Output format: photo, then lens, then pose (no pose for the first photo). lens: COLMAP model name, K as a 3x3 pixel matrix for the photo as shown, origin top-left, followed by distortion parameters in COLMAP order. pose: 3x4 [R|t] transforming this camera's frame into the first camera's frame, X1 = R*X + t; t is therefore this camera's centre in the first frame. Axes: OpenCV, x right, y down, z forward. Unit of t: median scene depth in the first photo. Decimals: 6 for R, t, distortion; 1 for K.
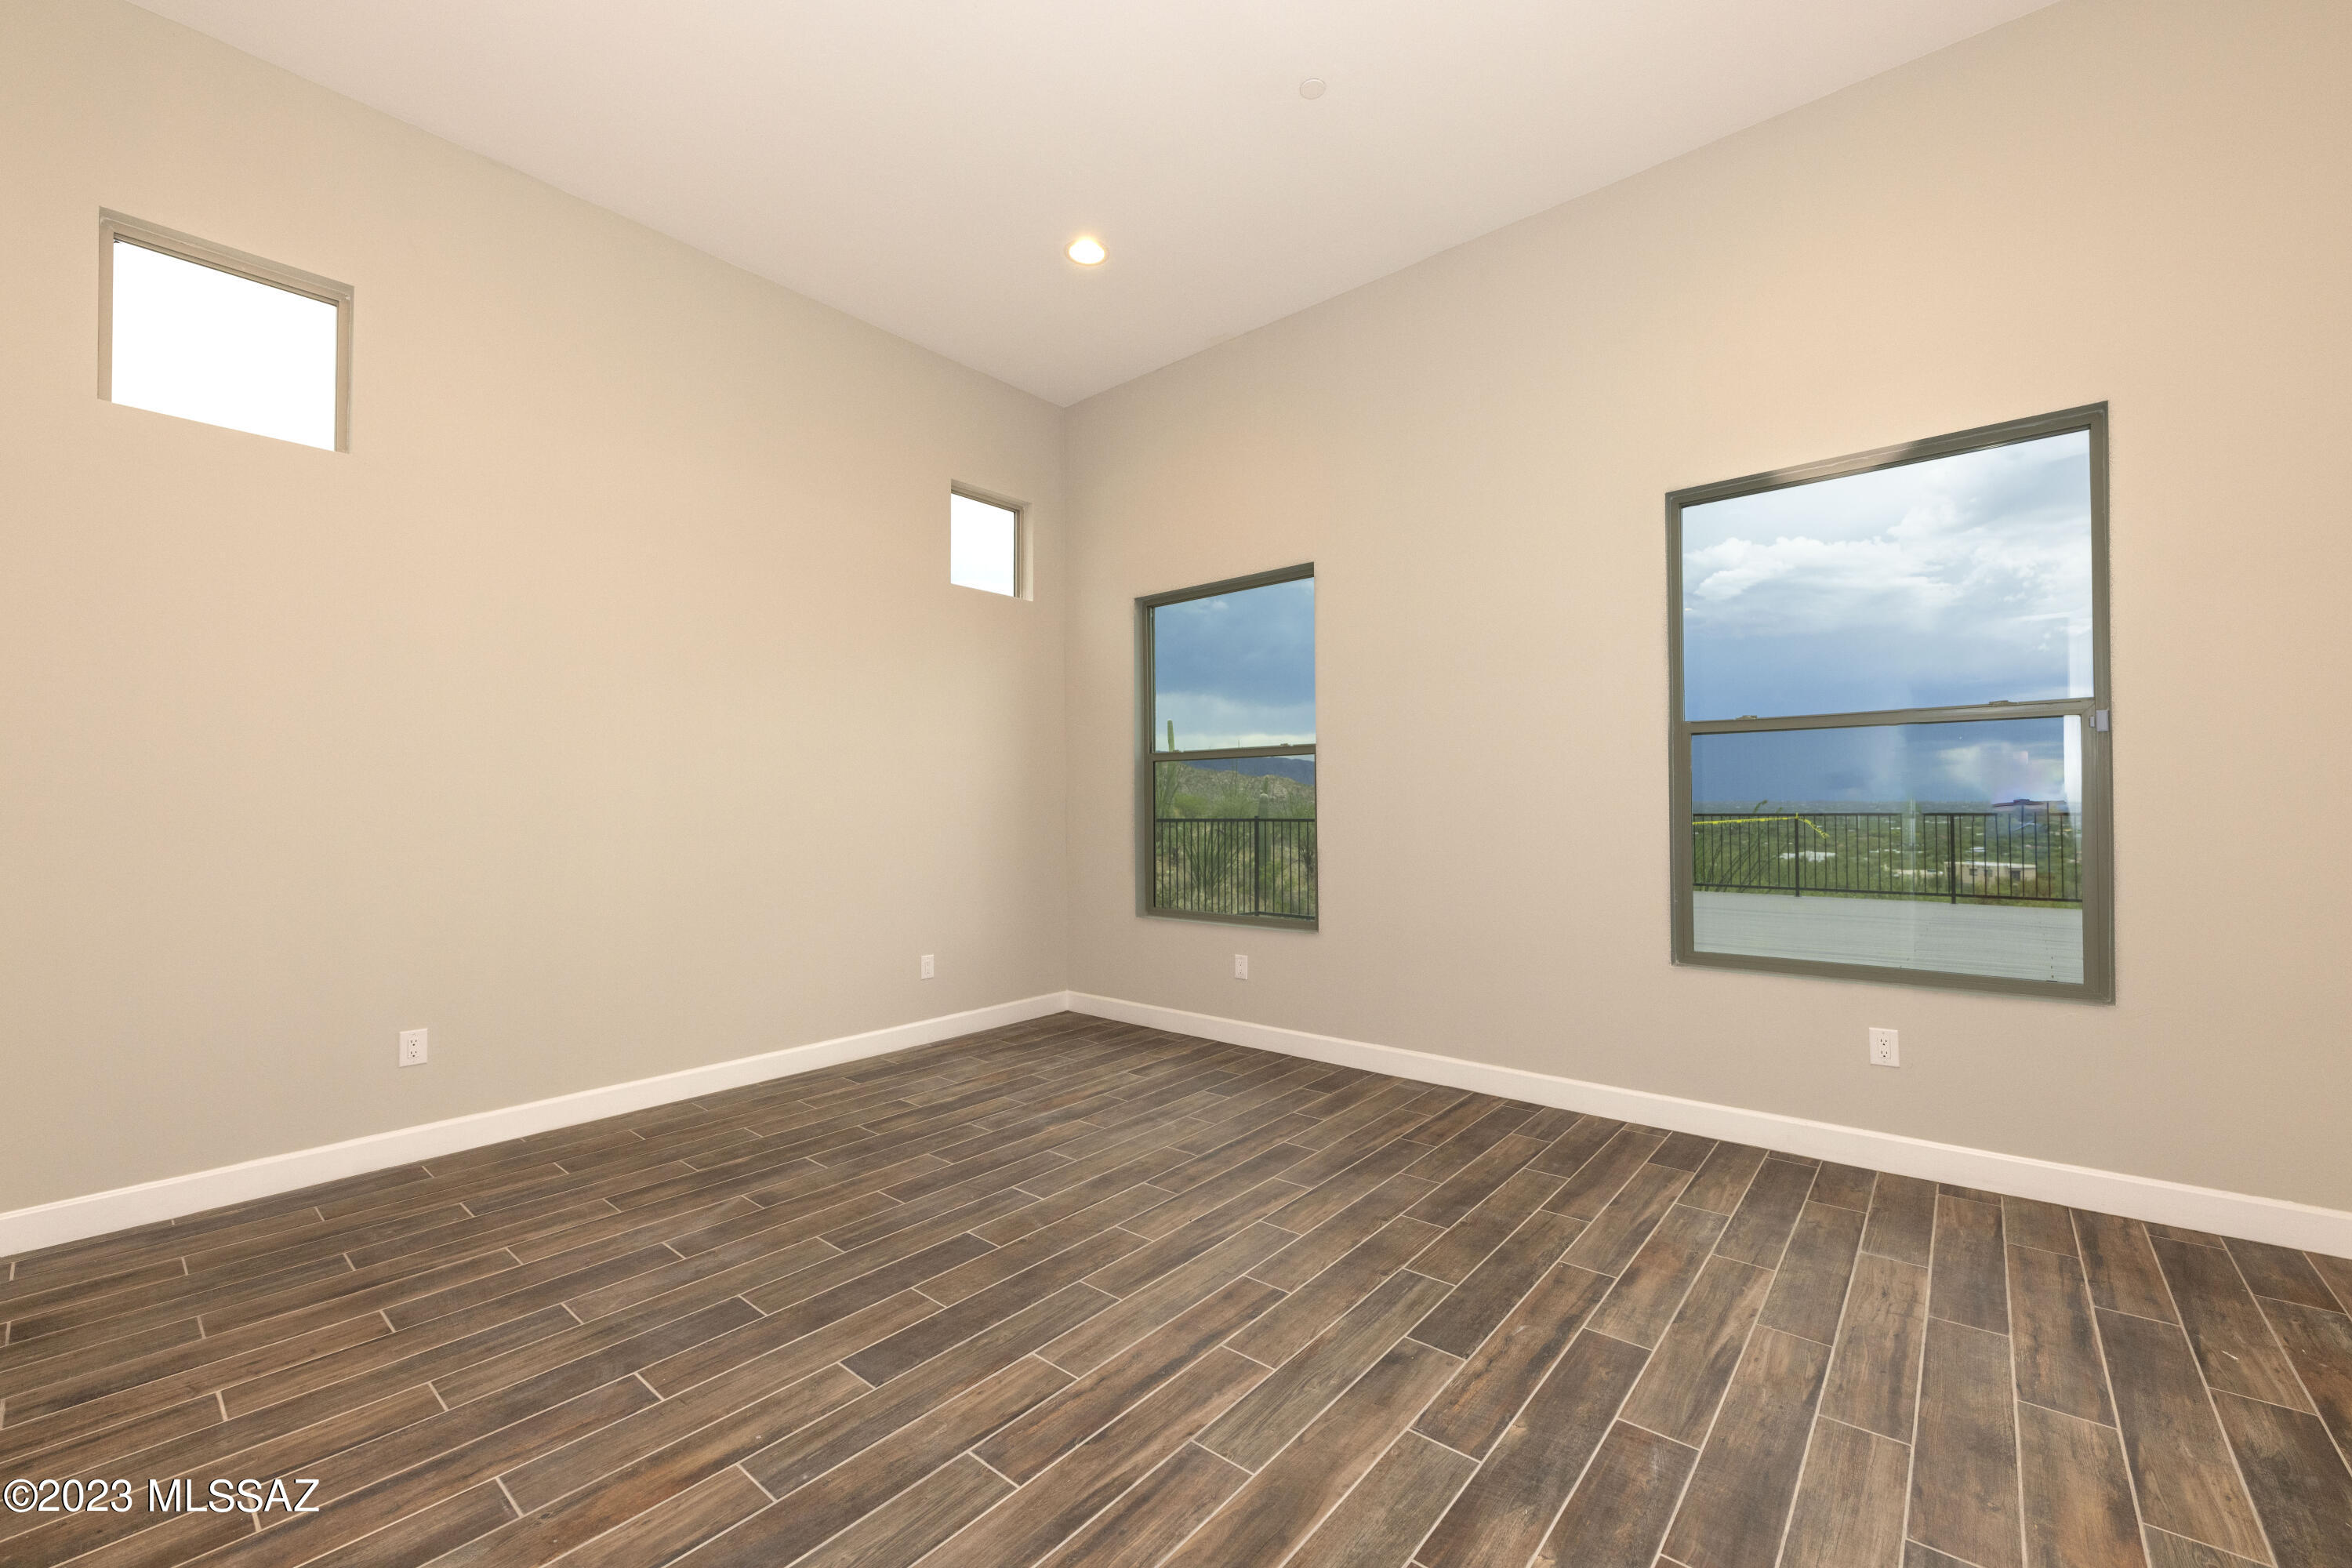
lens RADIAL K [[944.0, 0, 1173.8], [0, 944.0, 788.7], [0, 0, 1]] dist [0.004017, -0.001683]
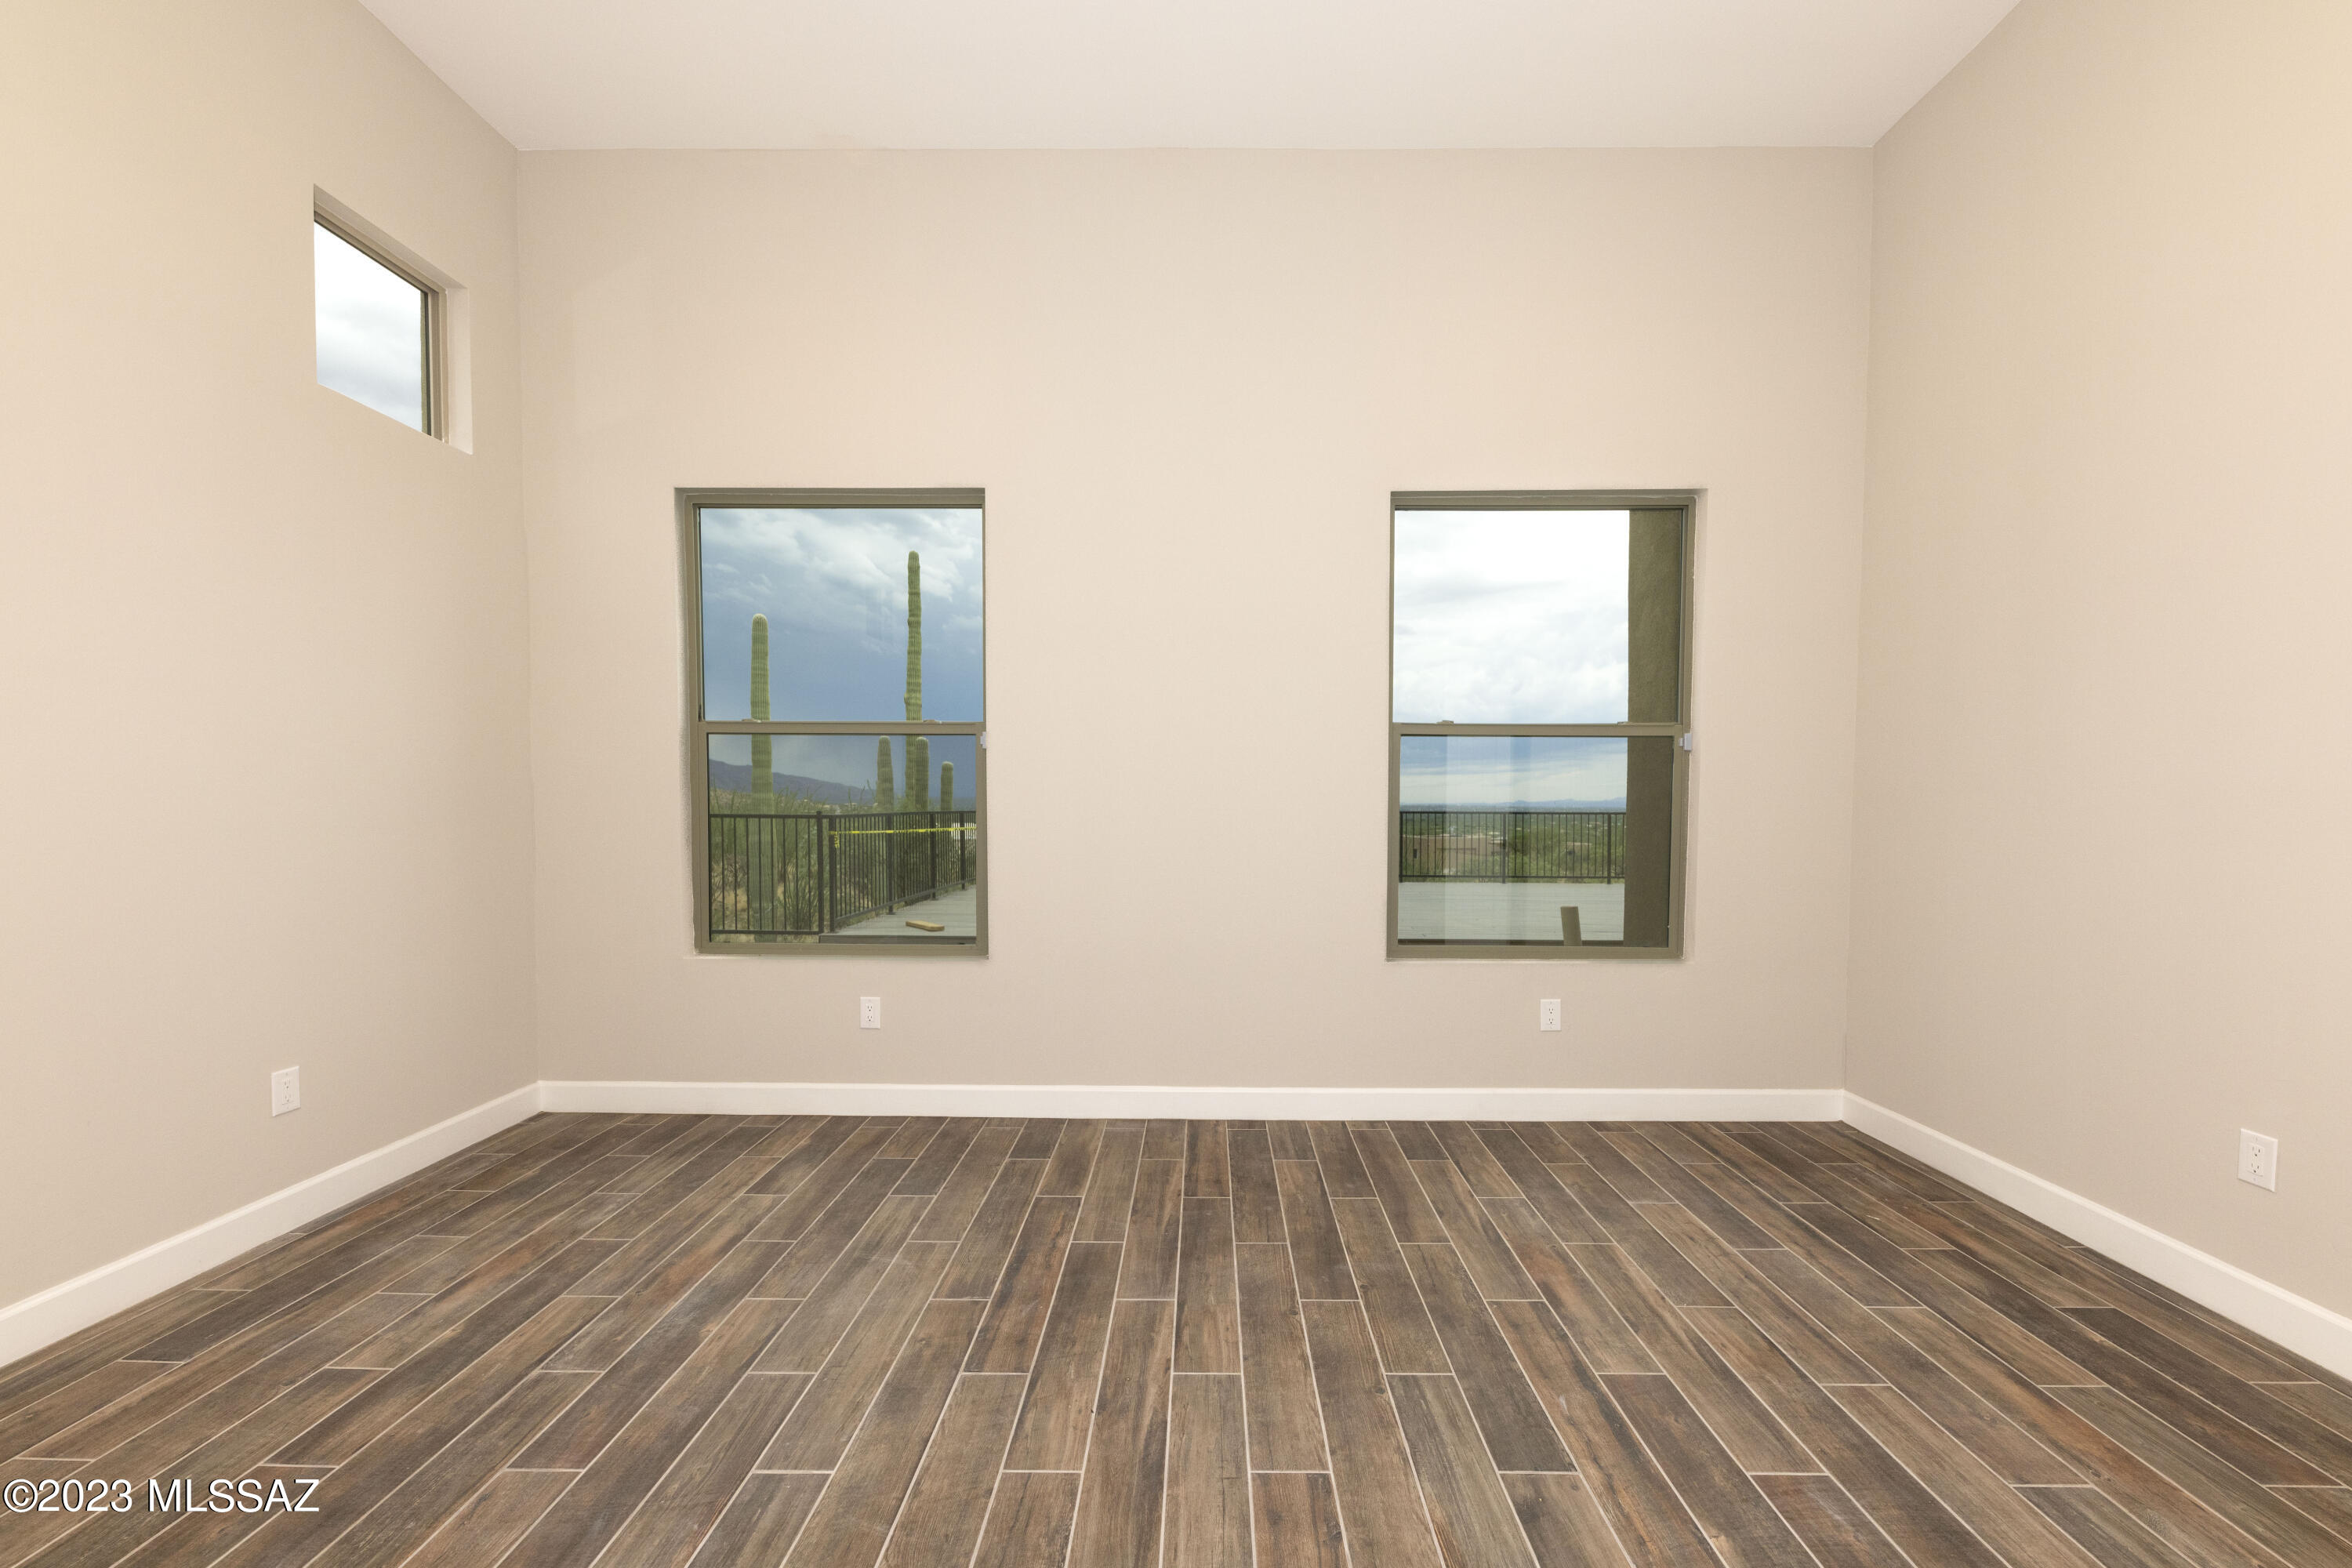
lens RADIAL K [[944.0, 0, 1176.0], [0, 944.0, 800.4], [0, 0, 1]] dist [0.004017, -0.001683]
pose [[0.769159, 0.011629, 0.638952, -0.312859], [-0.022355, 0.999712, 0.008715, 0.013911], [-0.638667, -0.020987, 0.769197, 0.385107]]
